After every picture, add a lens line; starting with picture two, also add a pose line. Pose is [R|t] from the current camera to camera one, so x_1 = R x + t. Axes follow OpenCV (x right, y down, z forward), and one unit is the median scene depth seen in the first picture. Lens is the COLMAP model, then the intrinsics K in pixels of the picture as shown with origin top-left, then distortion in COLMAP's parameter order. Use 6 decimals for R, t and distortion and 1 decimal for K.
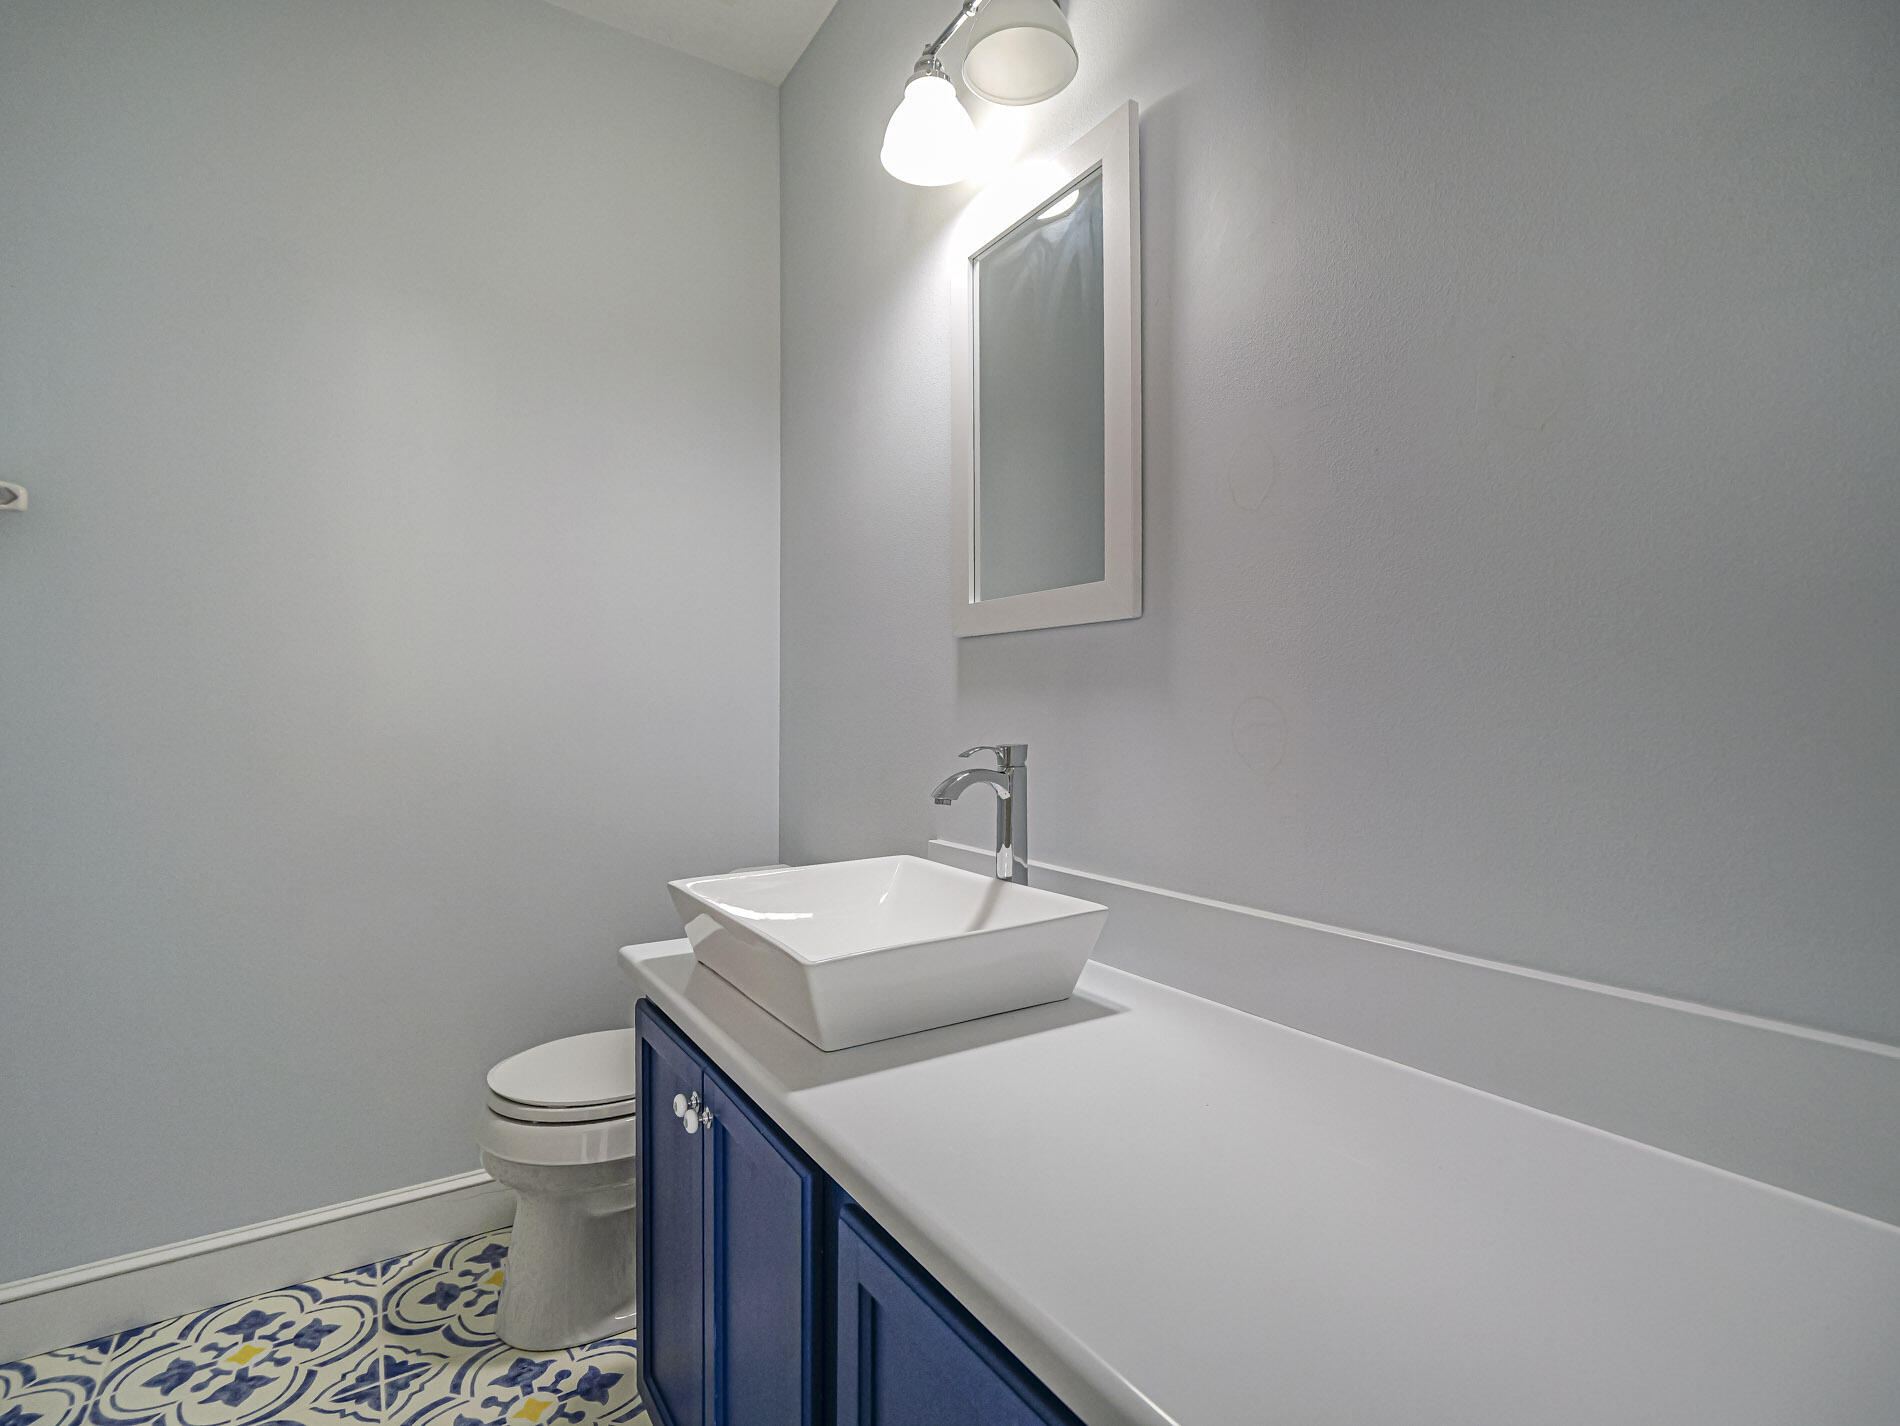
lens RADIAL K [[927.1, 0, 952.4], [0, 927.1, 703.6], [0, 0, 1]] dist [-0.002560, 0.000269]
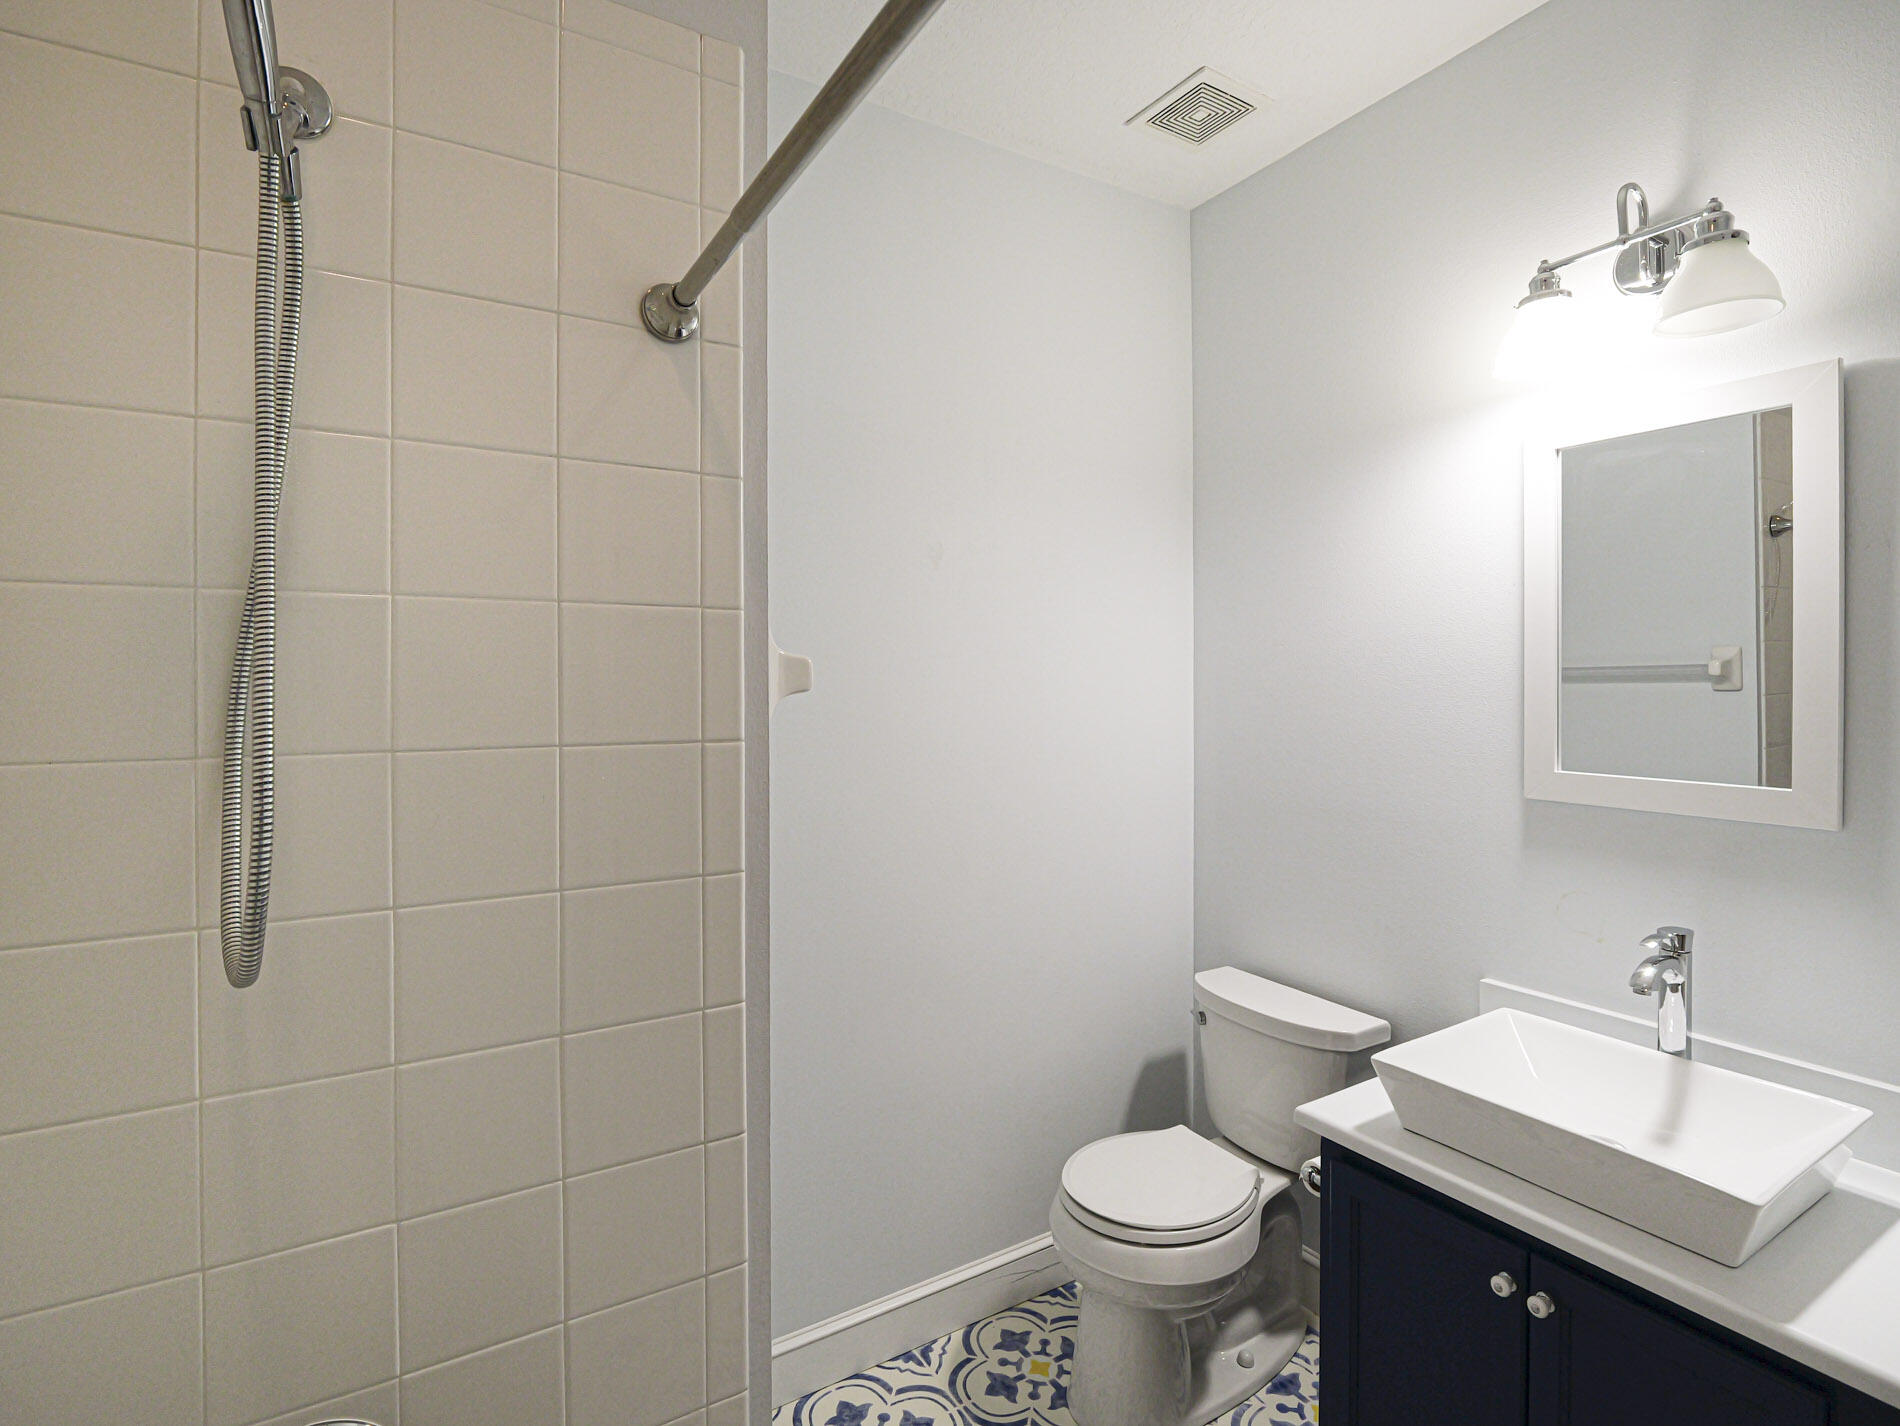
lens RADIAL K [[927.1, 0, 947.1], [0, 927.1, 709.8], [0, 0, 1]] dist [-0.002560, 0.000269]
pose [[0.999800, 0.006855, -0.018793, -0.663363], [-0.006615, 0.999896, 0.012794, -0.191482], [0.018878, -0.012668, 0.999742, -0.091505]]
